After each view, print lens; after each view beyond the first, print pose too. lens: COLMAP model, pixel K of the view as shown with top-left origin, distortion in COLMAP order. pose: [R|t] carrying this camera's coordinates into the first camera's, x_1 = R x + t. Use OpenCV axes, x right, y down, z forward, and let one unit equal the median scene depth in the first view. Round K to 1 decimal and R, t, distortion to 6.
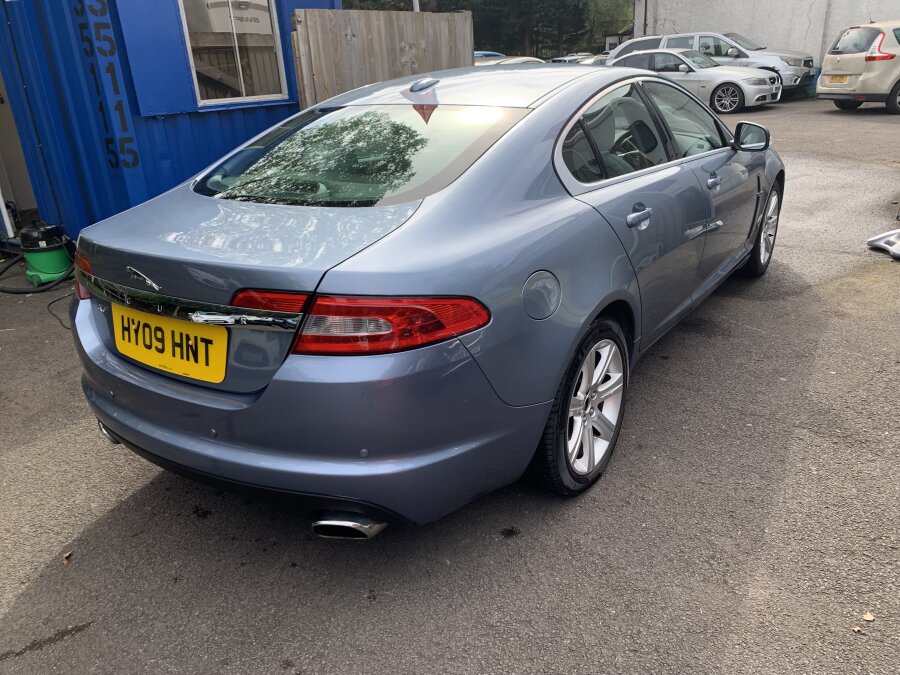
lens RADIAL K [[679.3, 0, 447.1], [0, 679.3, 337.5], [0, 0, 1]] dist [0.011621, -0.004518]
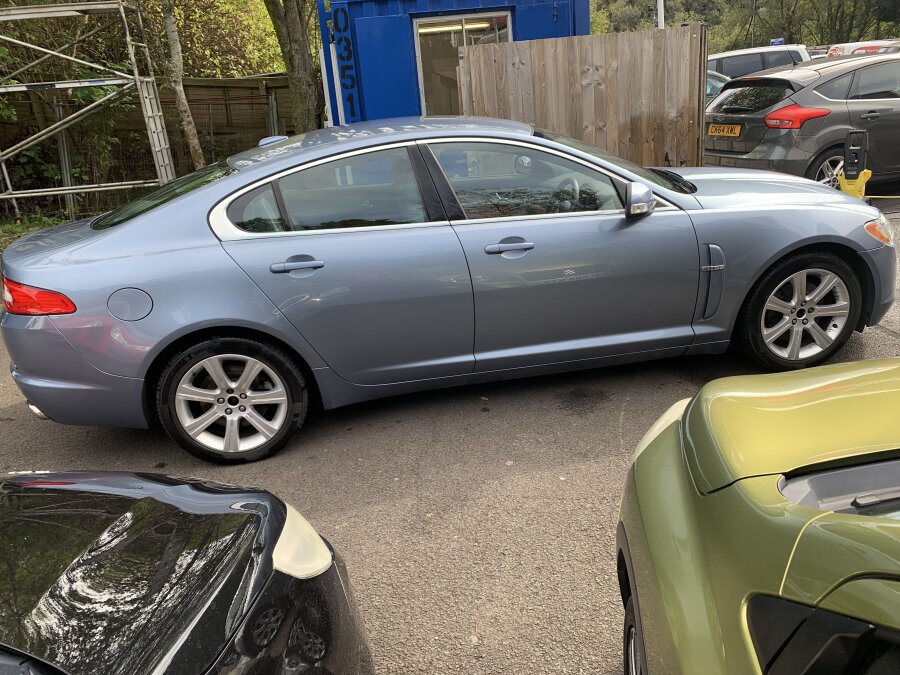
lens RADIAL K [[679.3, 0, 450.3], [0, 679.3, 341.3], [0, 0, 1]] dist [0.011621, -0.004518]
pose [[0.709591, 0.240621, -0.662256, 0.598098], [-0.218288, 0.968715, 0.118078, -0.114699], [0.669949, 0.060775, 0.739916, 0.140881]]
